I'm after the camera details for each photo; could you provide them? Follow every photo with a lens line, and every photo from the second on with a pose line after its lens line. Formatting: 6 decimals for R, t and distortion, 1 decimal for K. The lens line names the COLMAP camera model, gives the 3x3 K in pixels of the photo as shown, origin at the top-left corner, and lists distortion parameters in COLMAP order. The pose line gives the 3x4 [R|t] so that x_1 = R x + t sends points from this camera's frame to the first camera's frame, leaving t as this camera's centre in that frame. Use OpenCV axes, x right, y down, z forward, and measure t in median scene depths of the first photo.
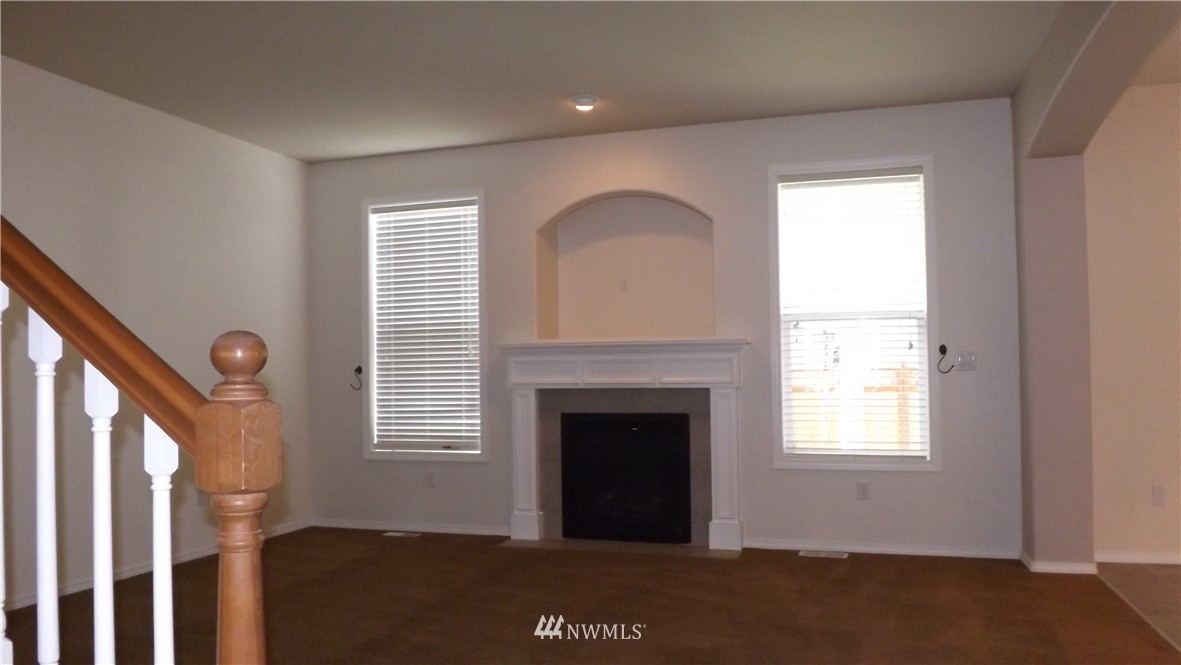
lens RADIAL K [[886.7, 0, 592.8], [0, 886.7, 335.7], [0, 0, 1]] dist [-0.002584, 0.006772]
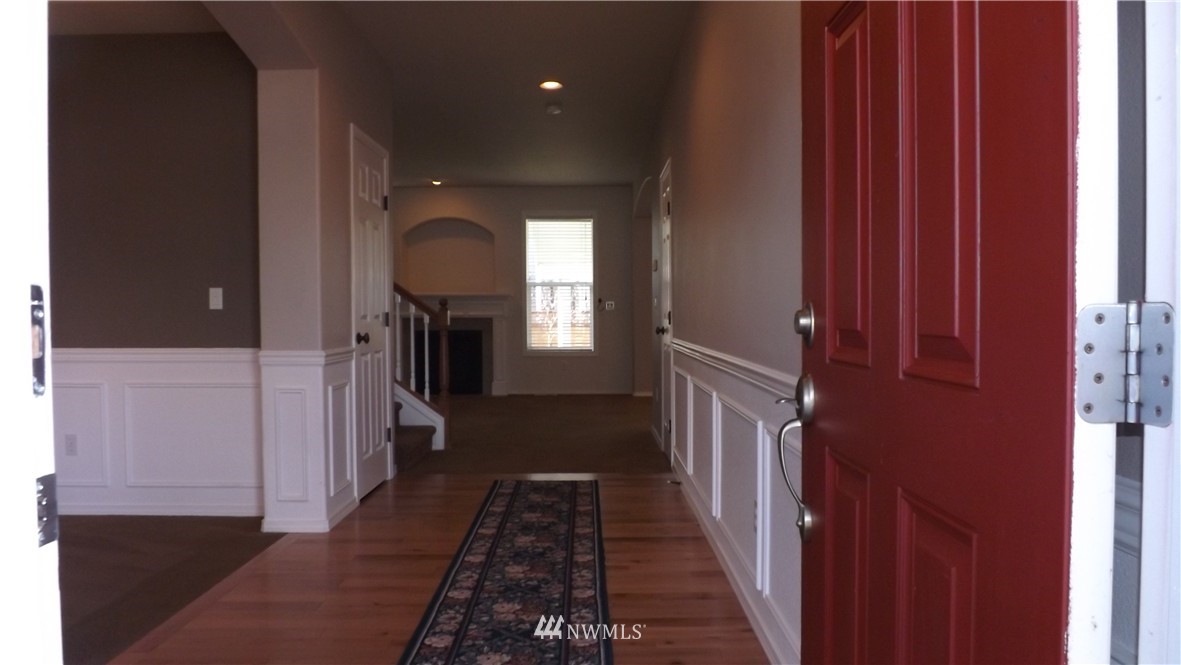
lens RADIAL K [[886.7, 0, 591.1], [0, 886.7, 333.7], [0, 0, 1]] dist [-0.002584, 0.006772]
pose [[0.944991, 0.003817, 0.327075, -0.326046], [-0.015279, 0.999356, 0.032481, 0.026641], [-0.326741, -0.035692, 0.944440, -1.017992]]
